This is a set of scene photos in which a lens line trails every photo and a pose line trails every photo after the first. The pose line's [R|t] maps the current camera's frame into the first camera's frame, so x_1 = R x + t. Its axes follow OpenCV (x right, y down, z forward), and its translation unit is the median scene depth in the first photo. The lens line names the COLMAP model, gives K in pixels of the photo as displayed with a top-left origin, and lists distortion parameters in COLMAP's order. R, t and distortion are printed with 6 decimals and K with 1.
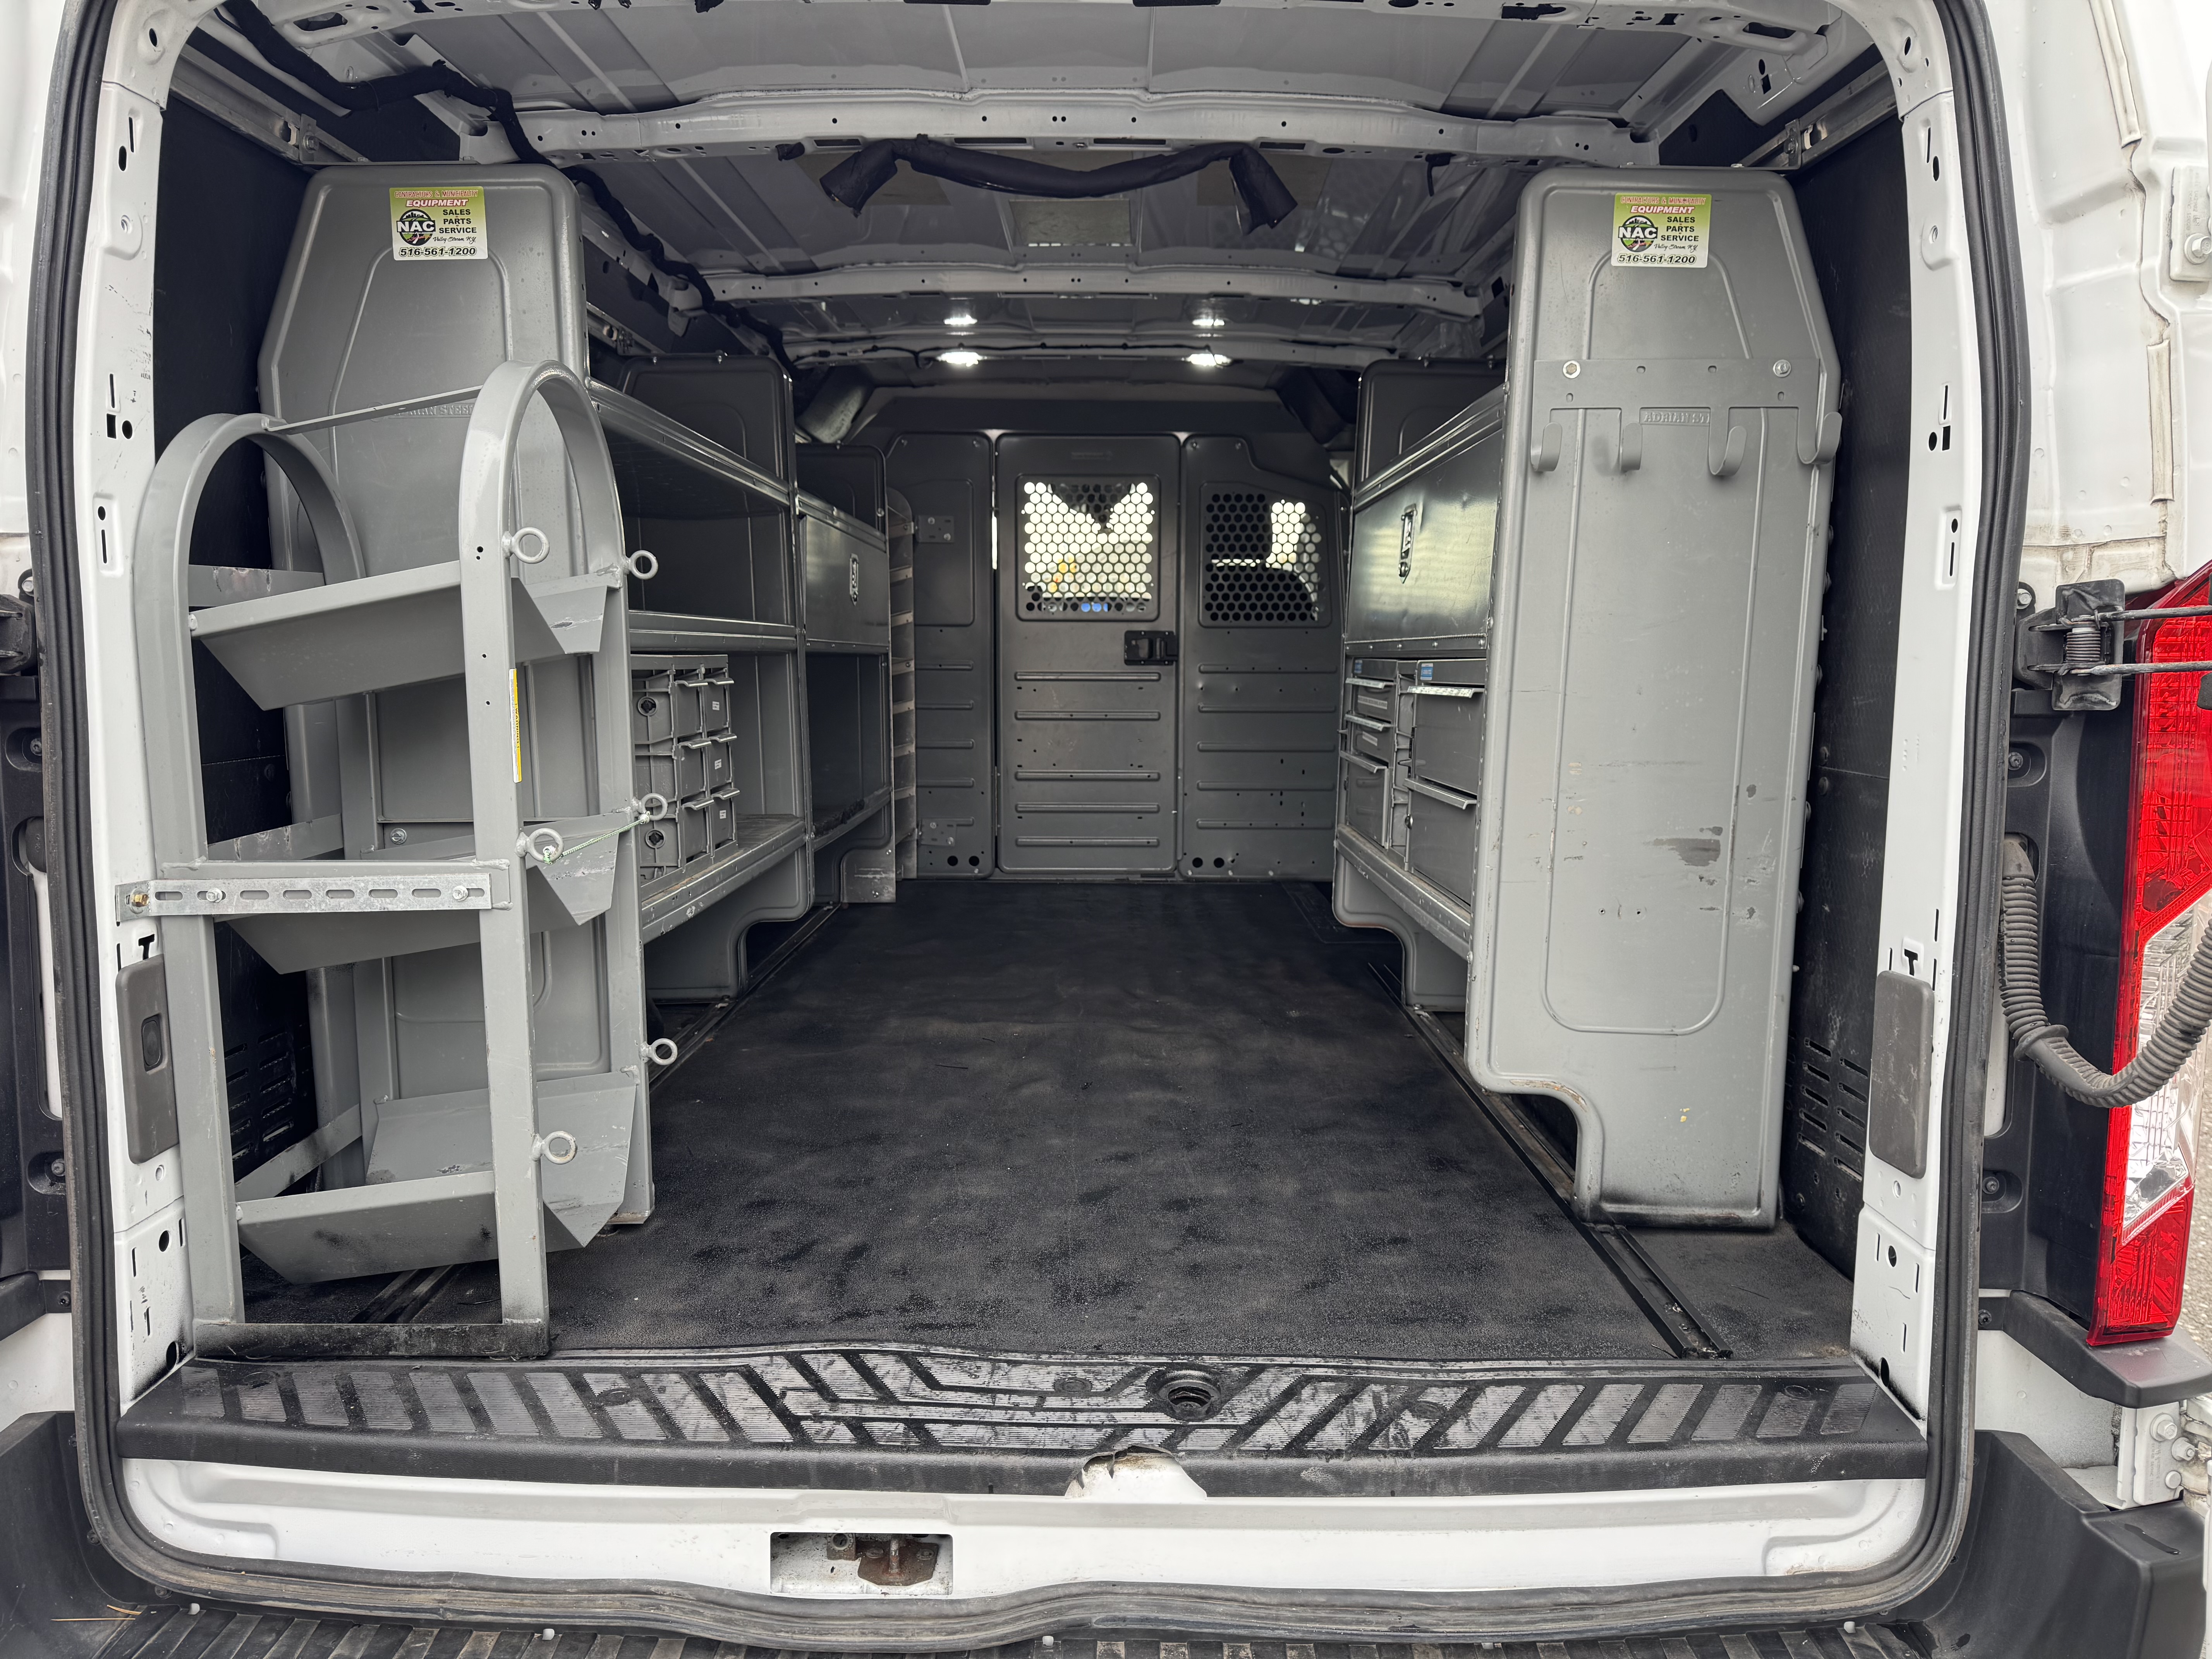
lens RADIAL K [[1570.1, 0, 1106.0], [0, 1570.1, 829.5], [0, 0, 1]] dist [0.040338, -0.035575]
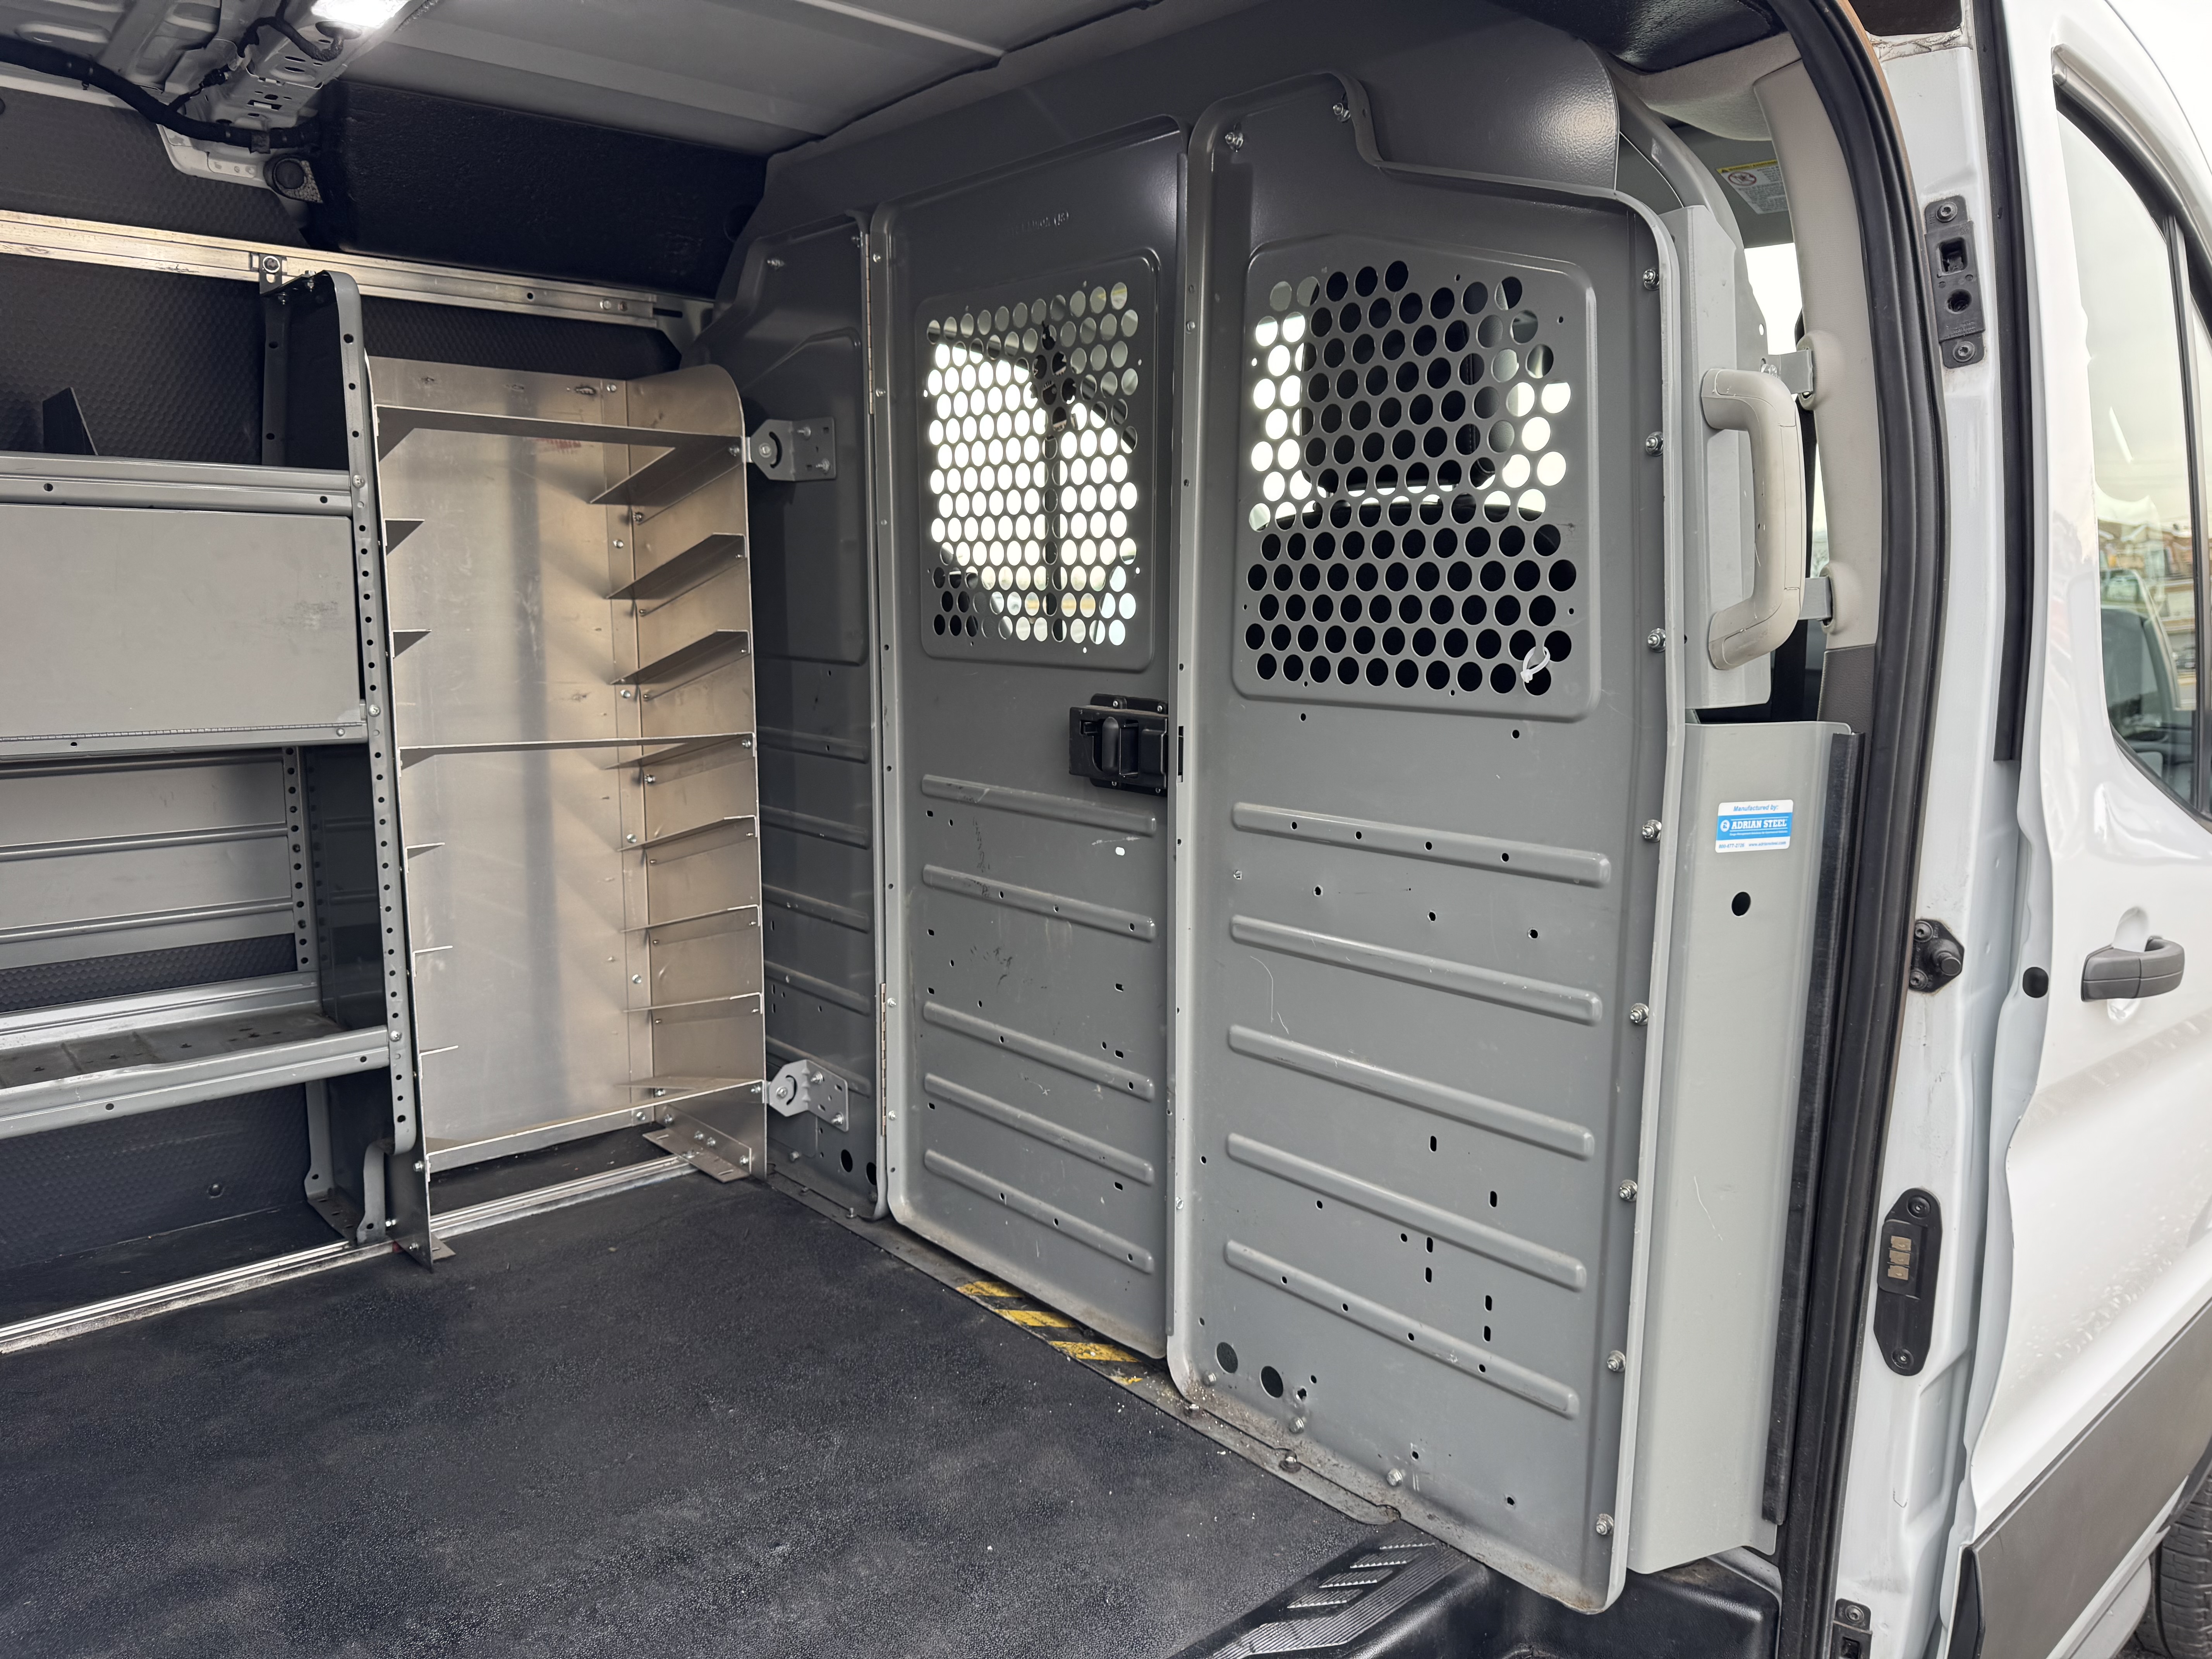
lens RADIAL K [[1570.1, 0, 1106.0], [0, 1570.1, 829.5], [0, 0, 1]] dist [0.040338, -0.035575]
pose [[0.672525, 0.116300, -0.730879, 0.292419], [-0.100466, 0.992780, 0.065529, -0.120251], [0.733223, 0.029359, 0.679354, 0.755693]]
